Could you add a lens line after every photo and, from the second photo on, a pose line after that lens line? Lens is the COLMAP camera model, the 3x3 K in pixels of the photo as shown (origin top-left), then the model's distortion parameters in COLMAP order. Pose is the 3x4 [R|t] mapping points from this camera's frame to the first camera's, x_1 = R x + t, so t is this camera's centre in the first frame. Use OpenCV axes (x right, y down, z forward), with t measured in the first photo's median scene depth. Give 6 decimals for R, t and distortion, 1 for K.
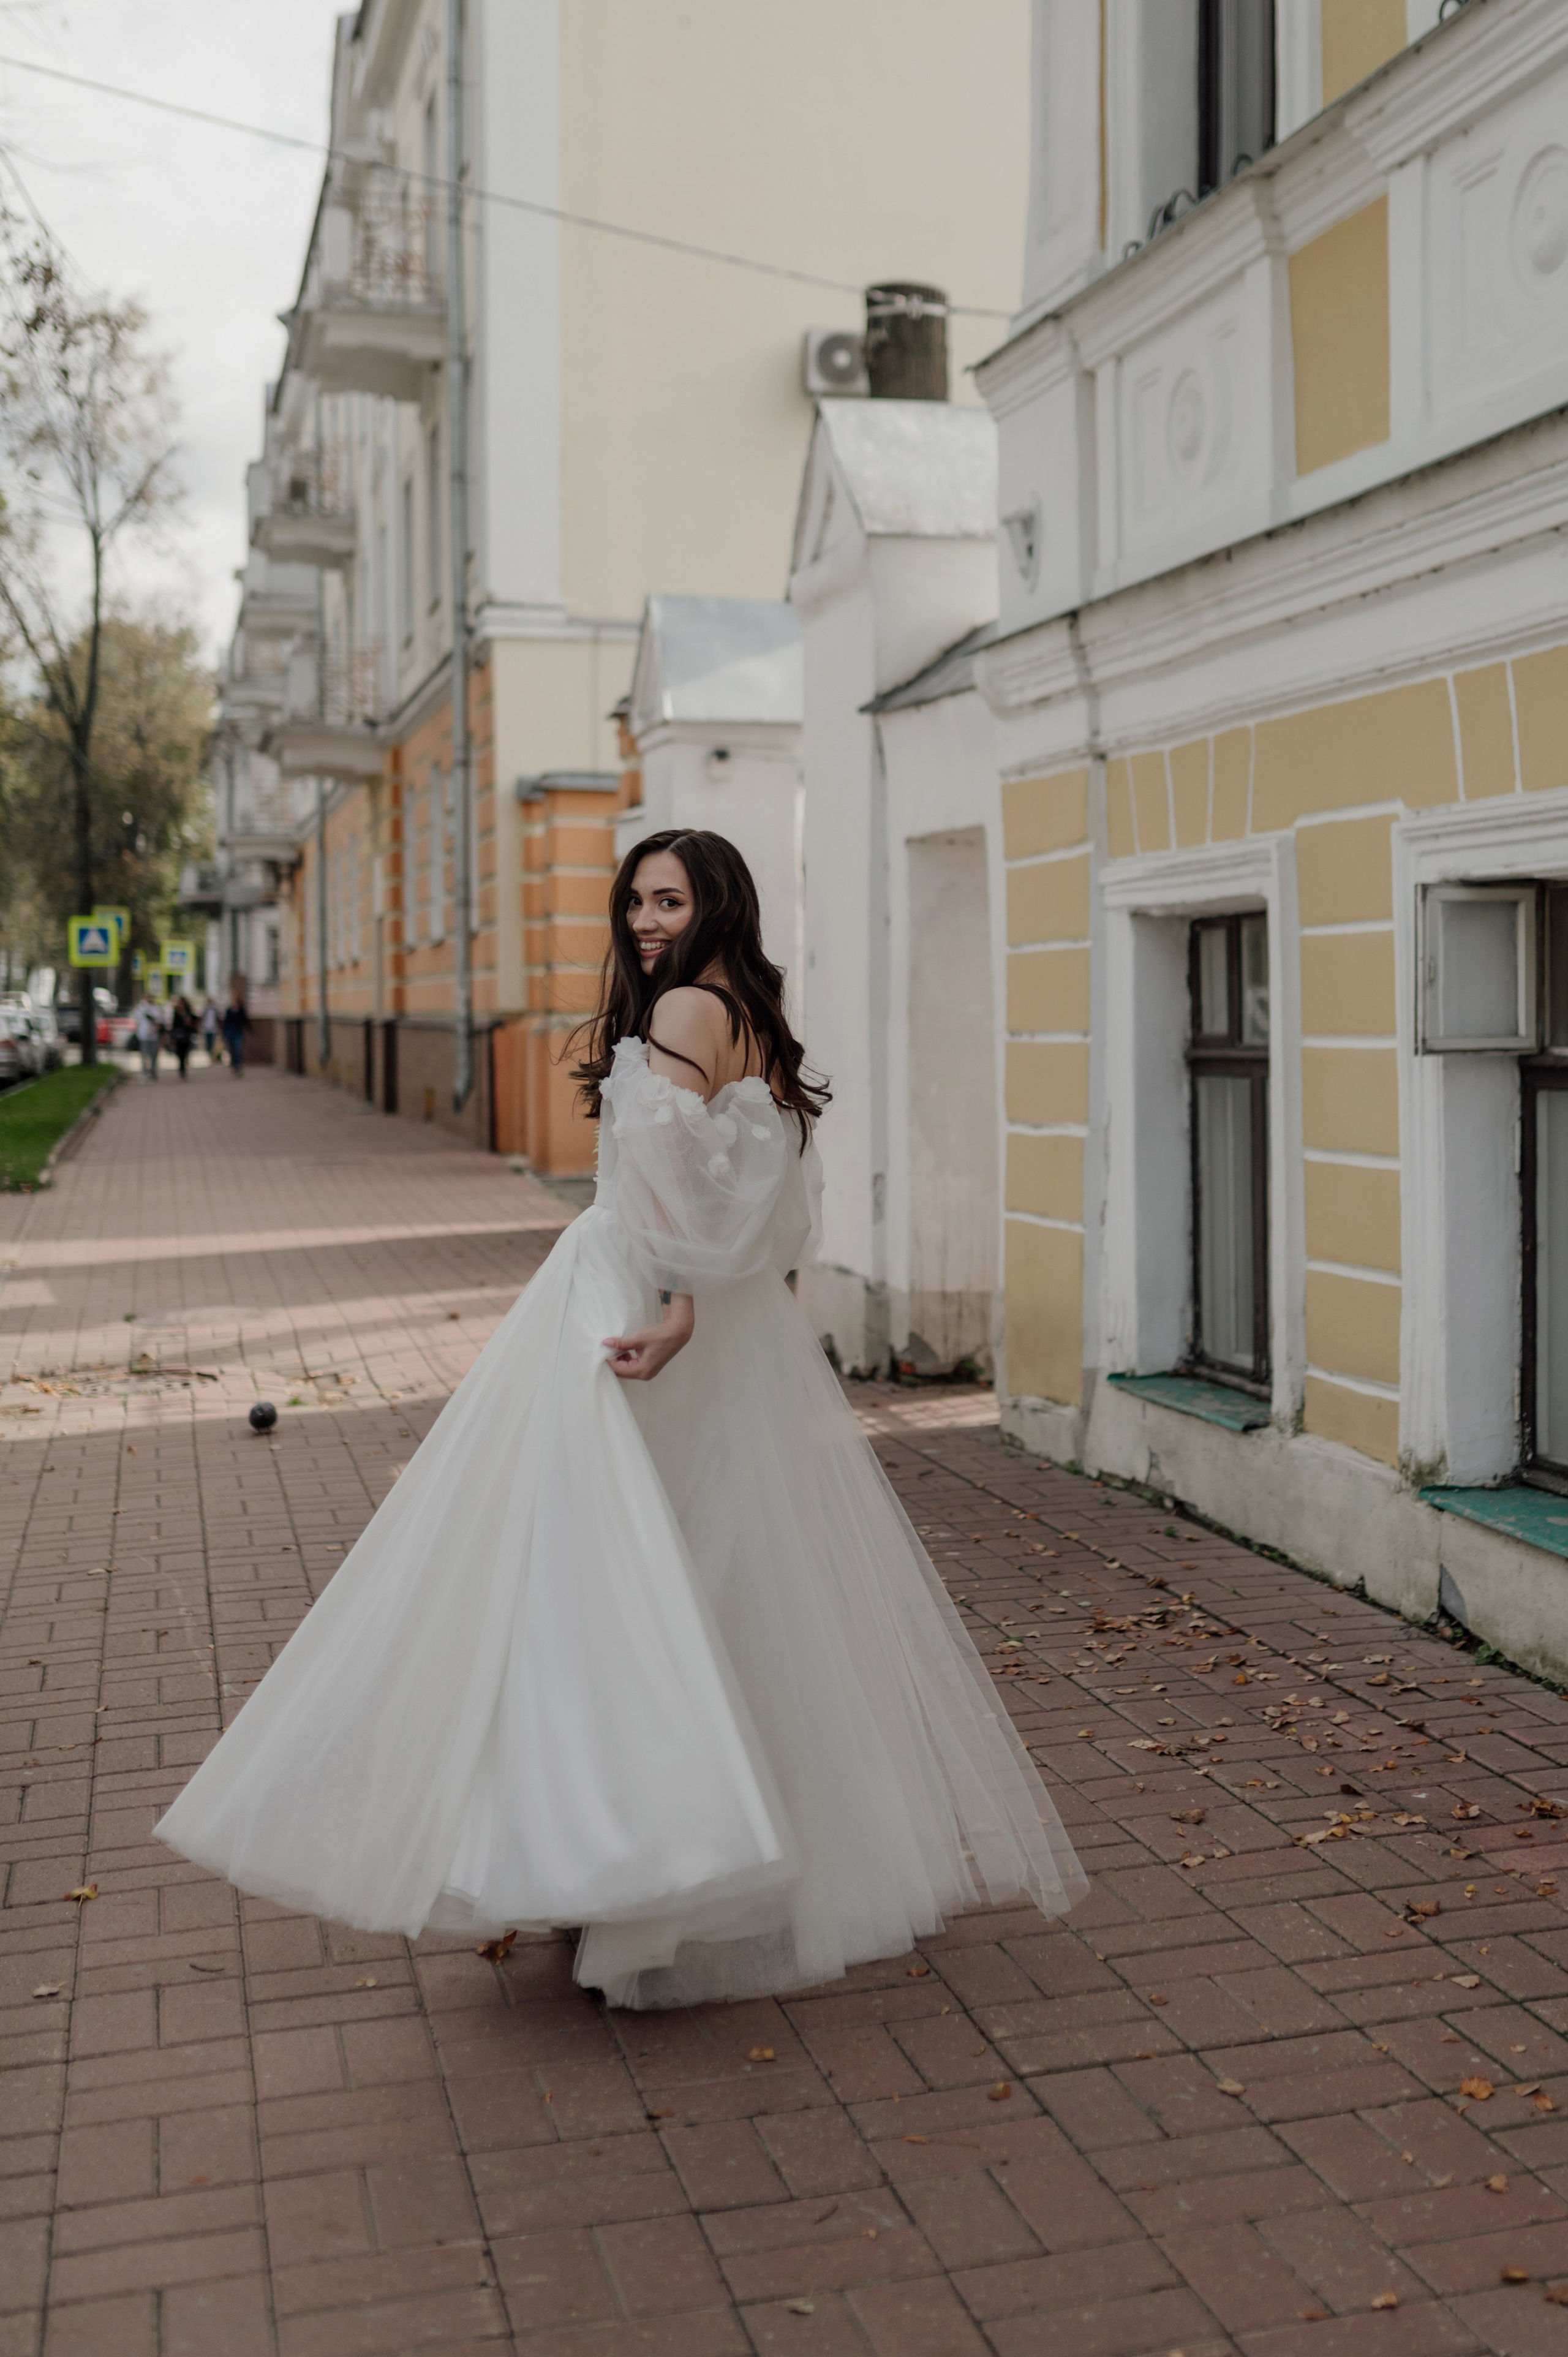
lens RADIAL K [[2311.9, 0, 786.2], [0, 2311.9, 981.0], [0, 0, 1]] dist [0.049981, -0.007956]
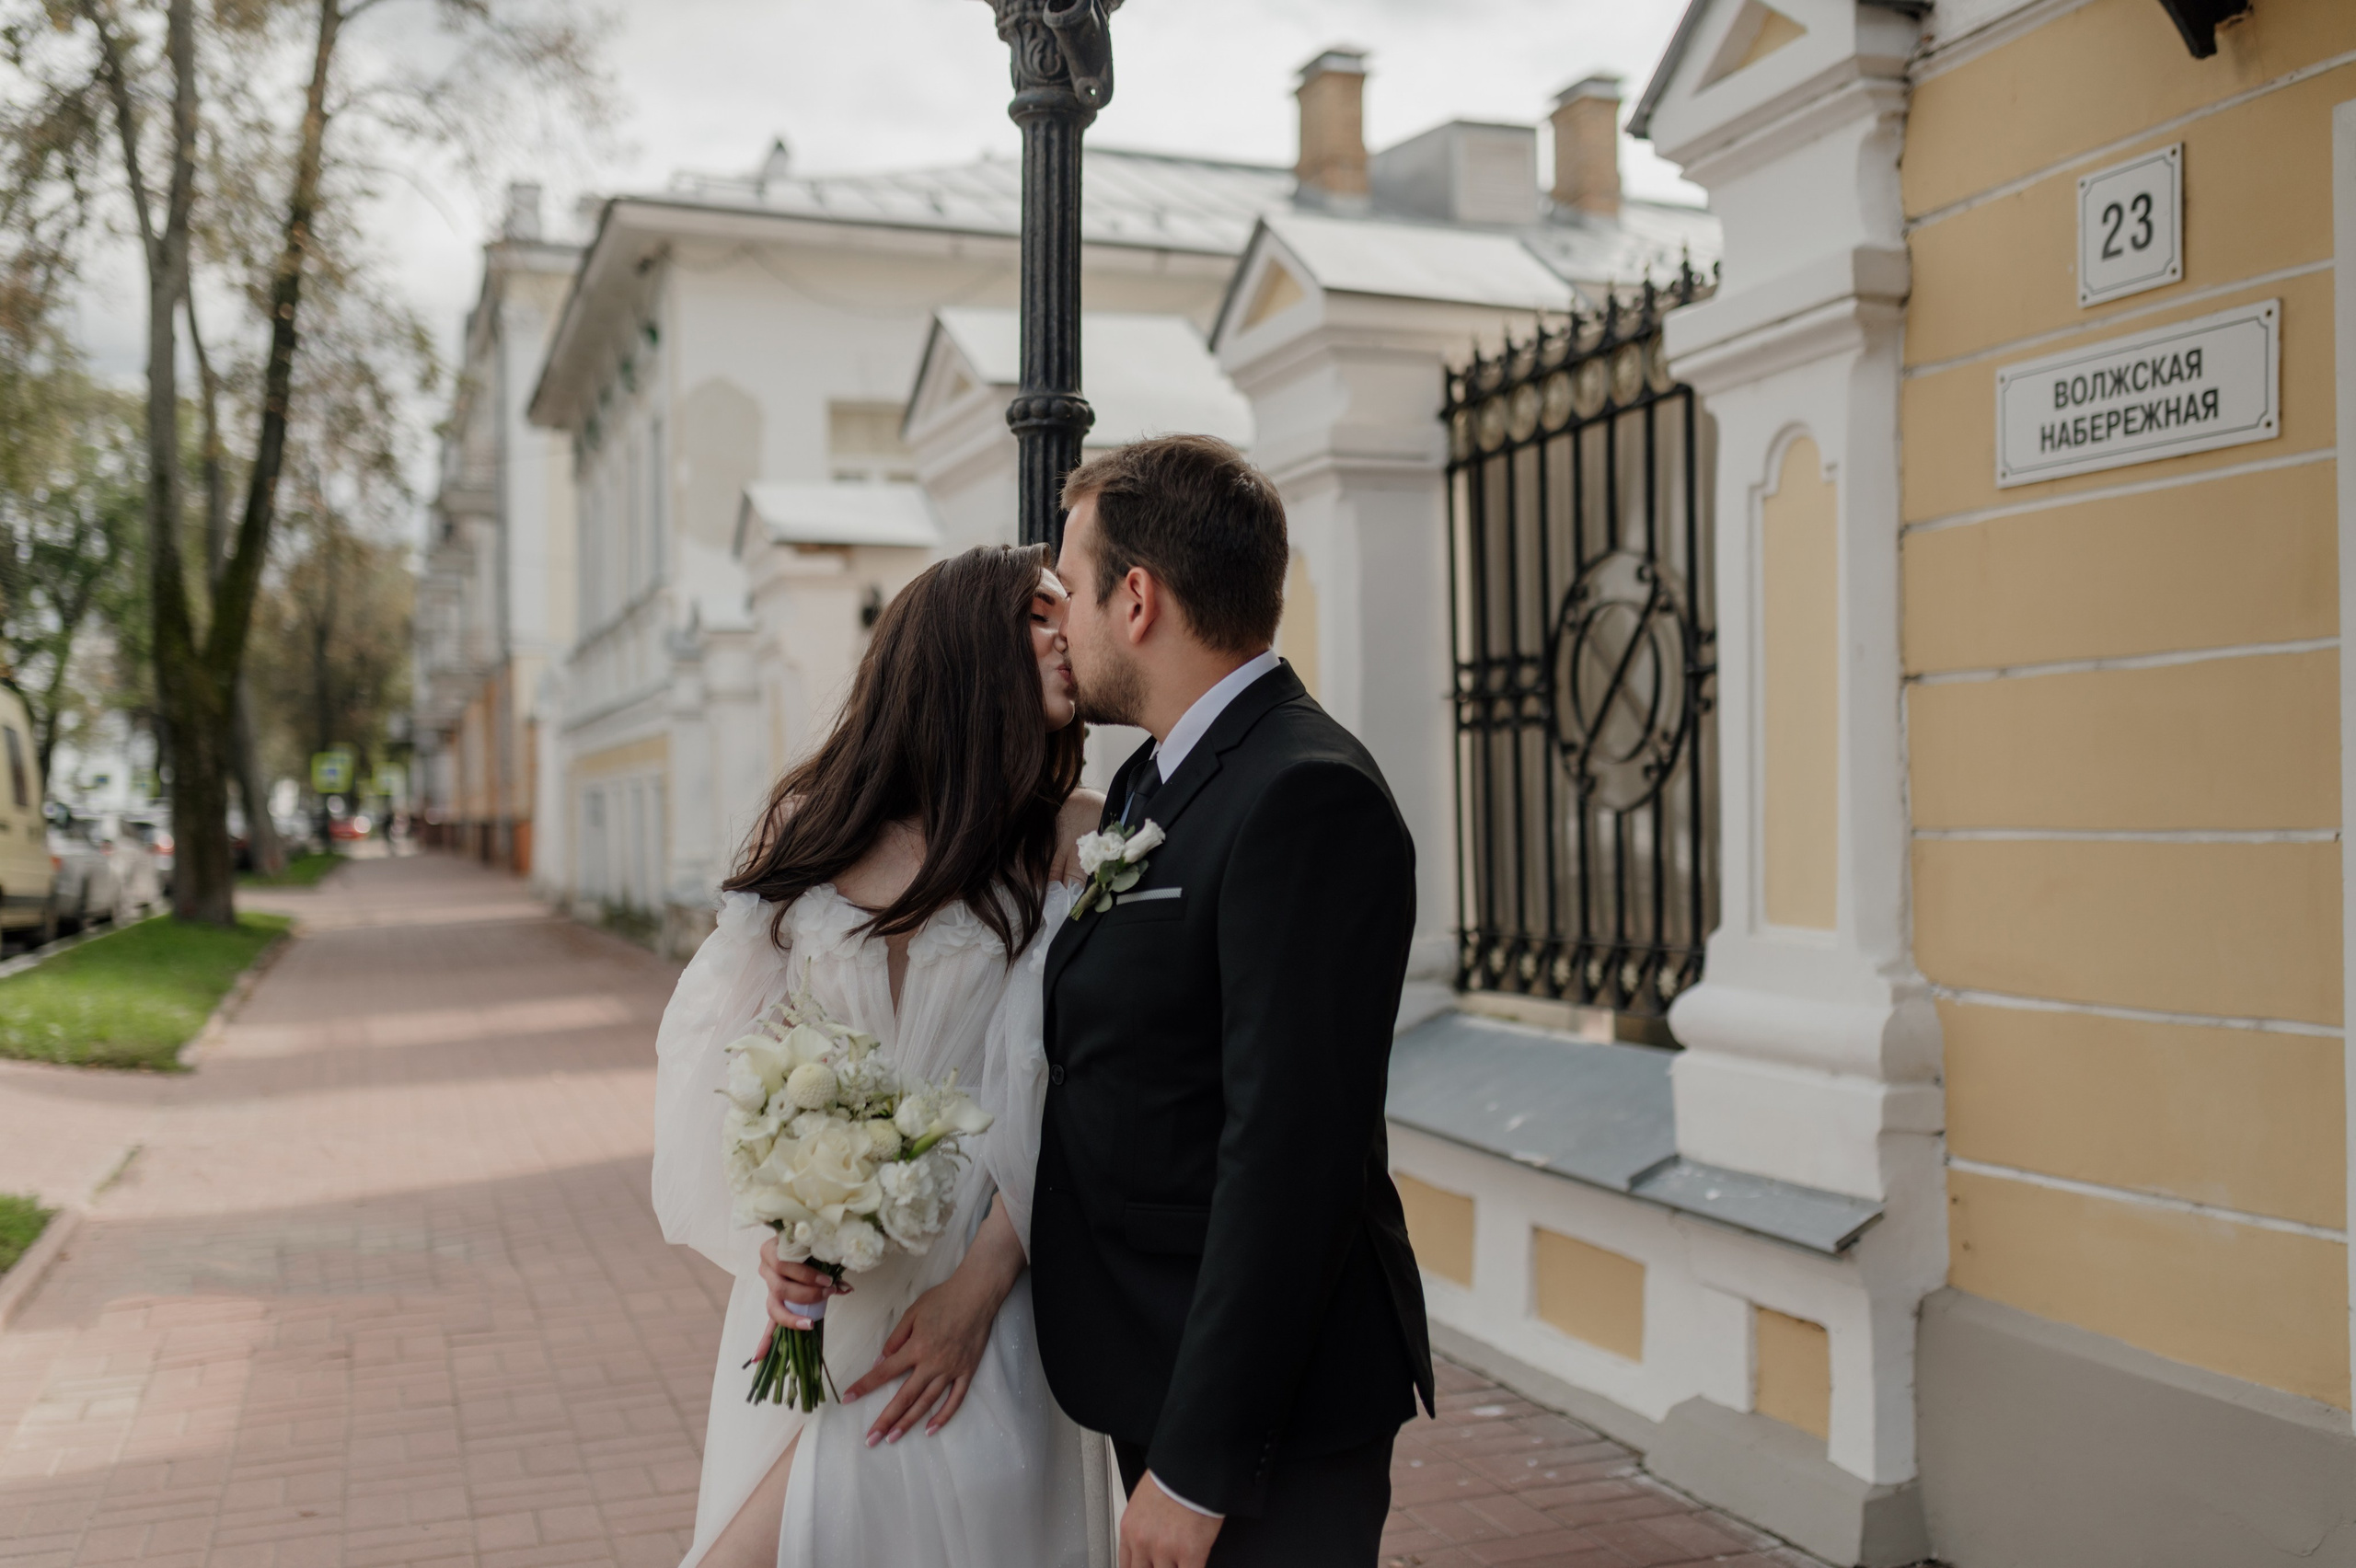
lens RADIAL K [[2263.2, 0, 1178.0], [0, 2263.2, 784.0], [0, 0, 1]] dist [-0.001821, 0.000302]
pose [[0.997267, -0.004395, 0.073755, 0.190916], [0.004446, 0.999990, -0.000524, -0.007292], [-0.073752, 0.000850, 0.997276, -0.676999]]
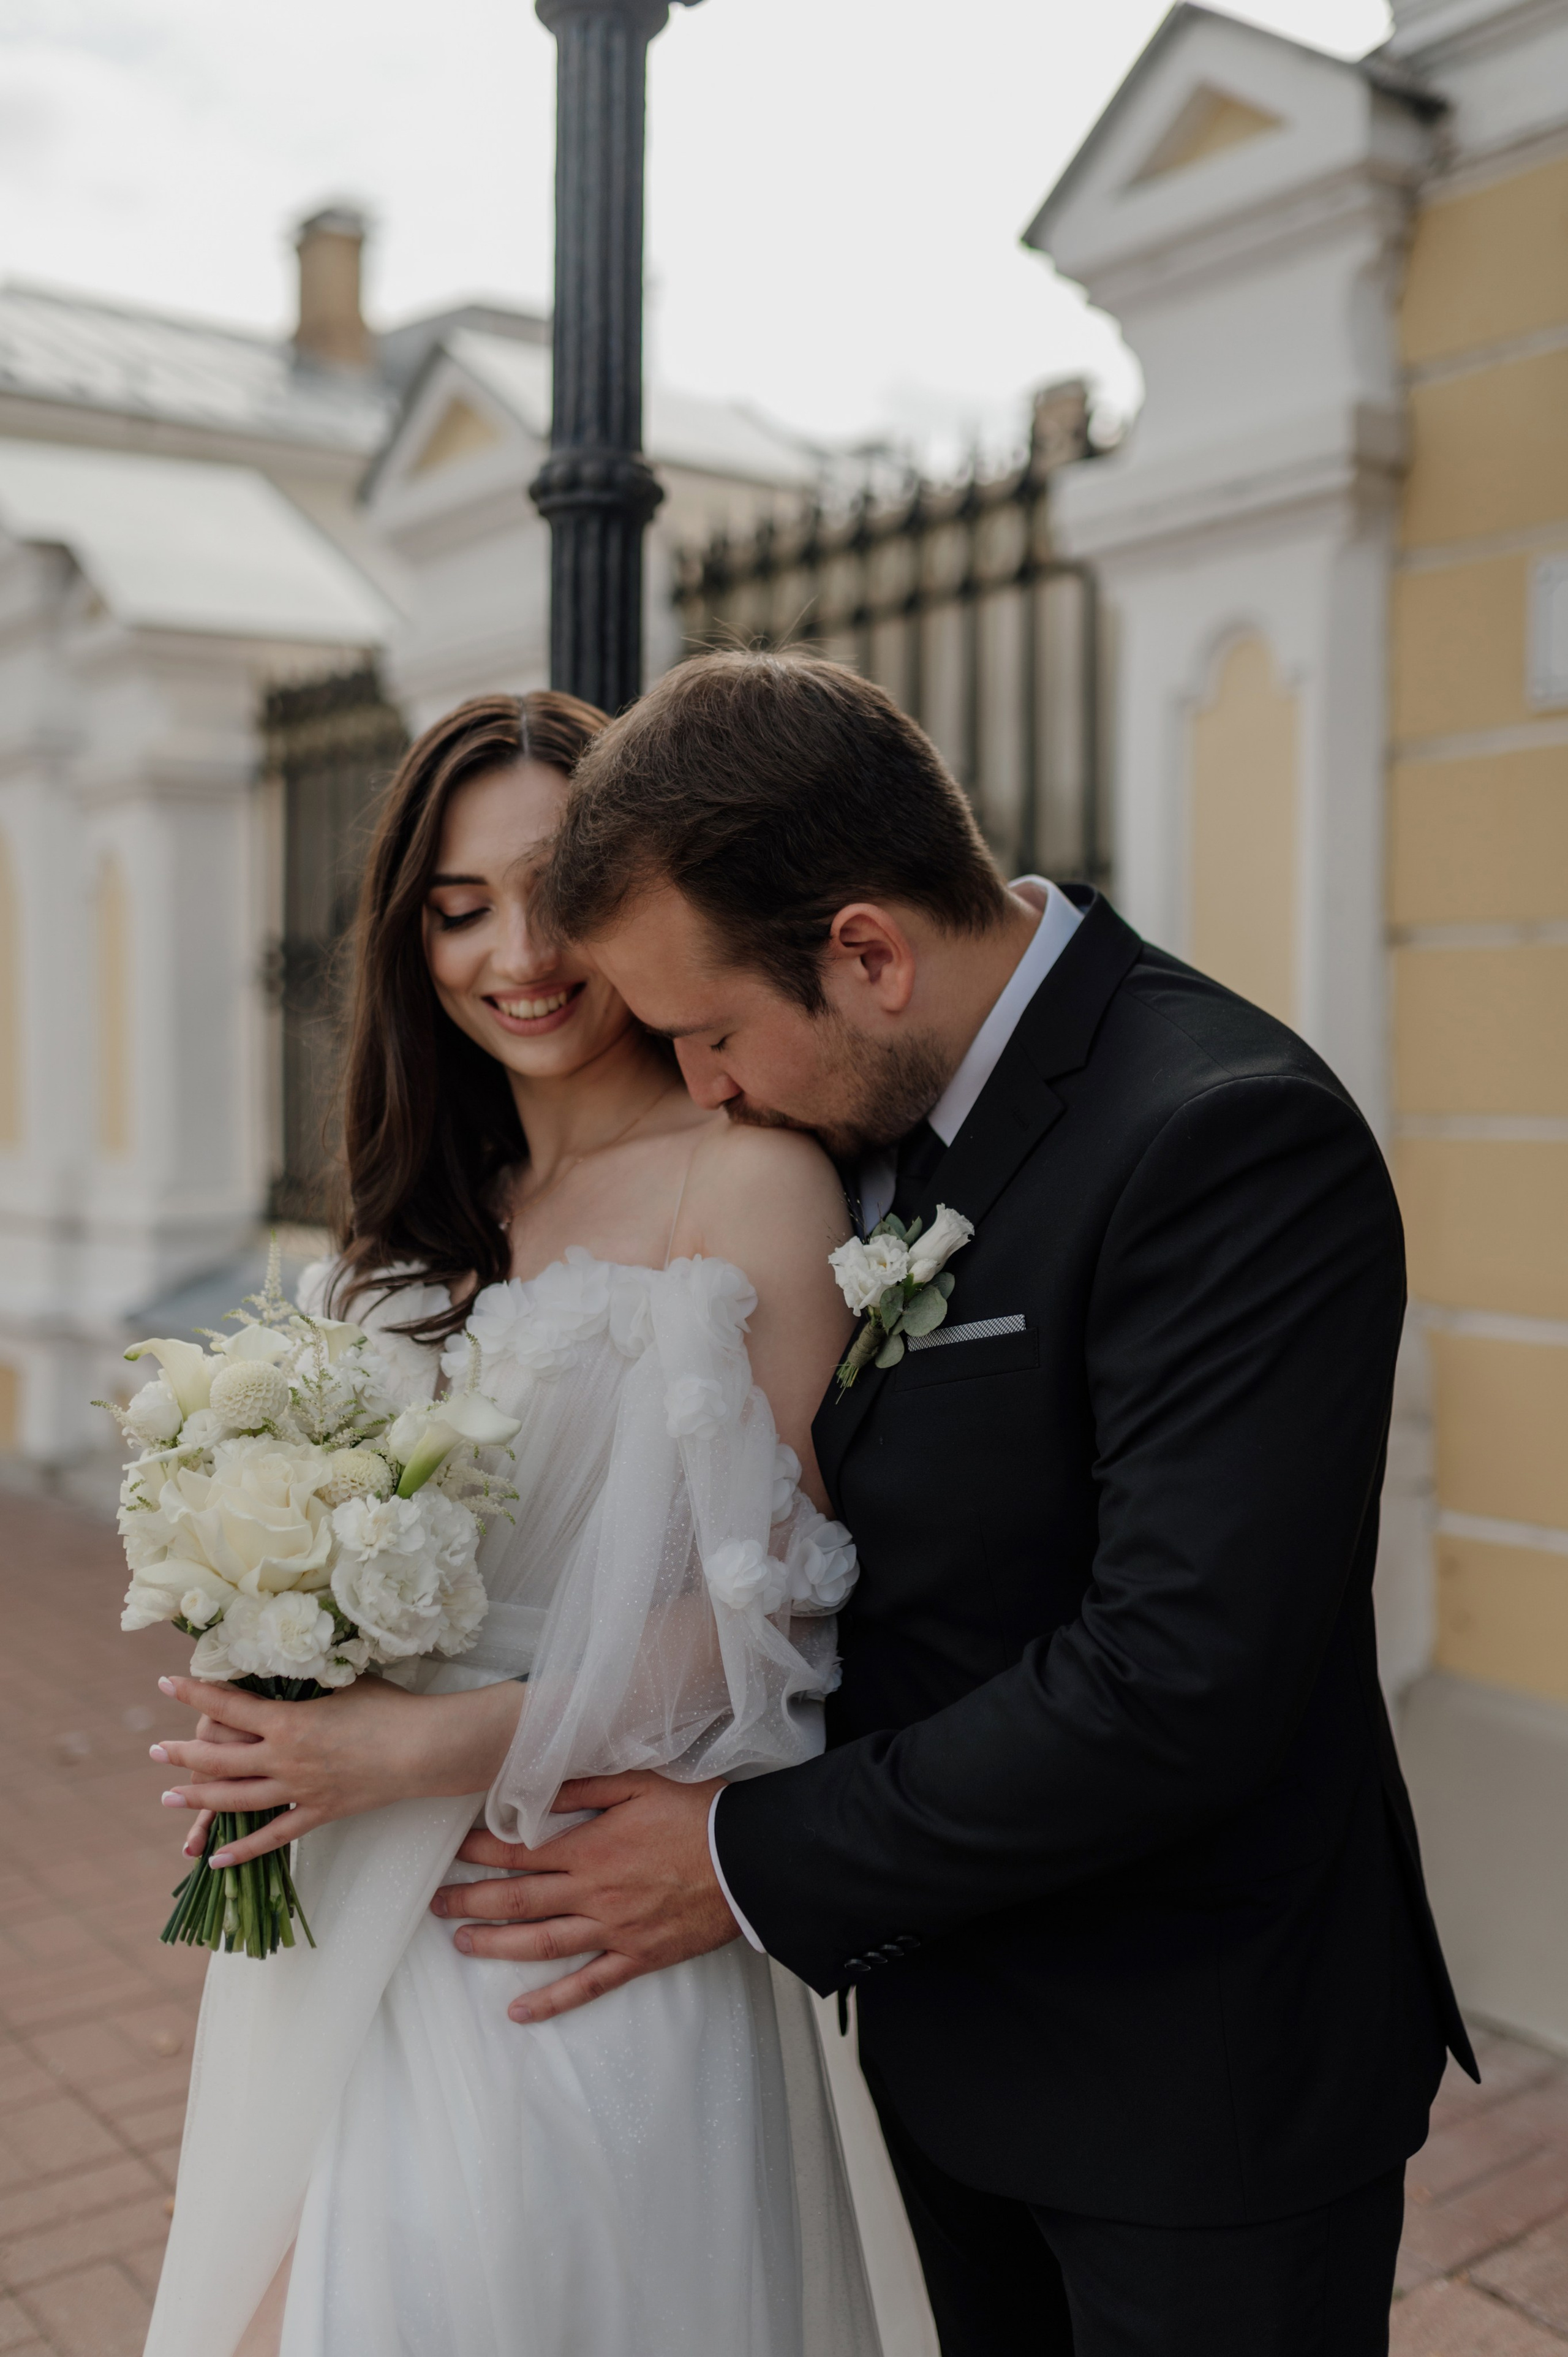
lens RADIAL K [[2396.1, 0, 772.6], [0, 2396.1, 1145.6], [0, 0, 1]] dist [-0.004399, -0.003551]
pose [[0.937819, -0.006026, 0.347073, 0.174077], [-0.009646, 0.999011, 0.043410, -0.008093], [-0.346992, -0.044058, 0.936833, -0.643710]]
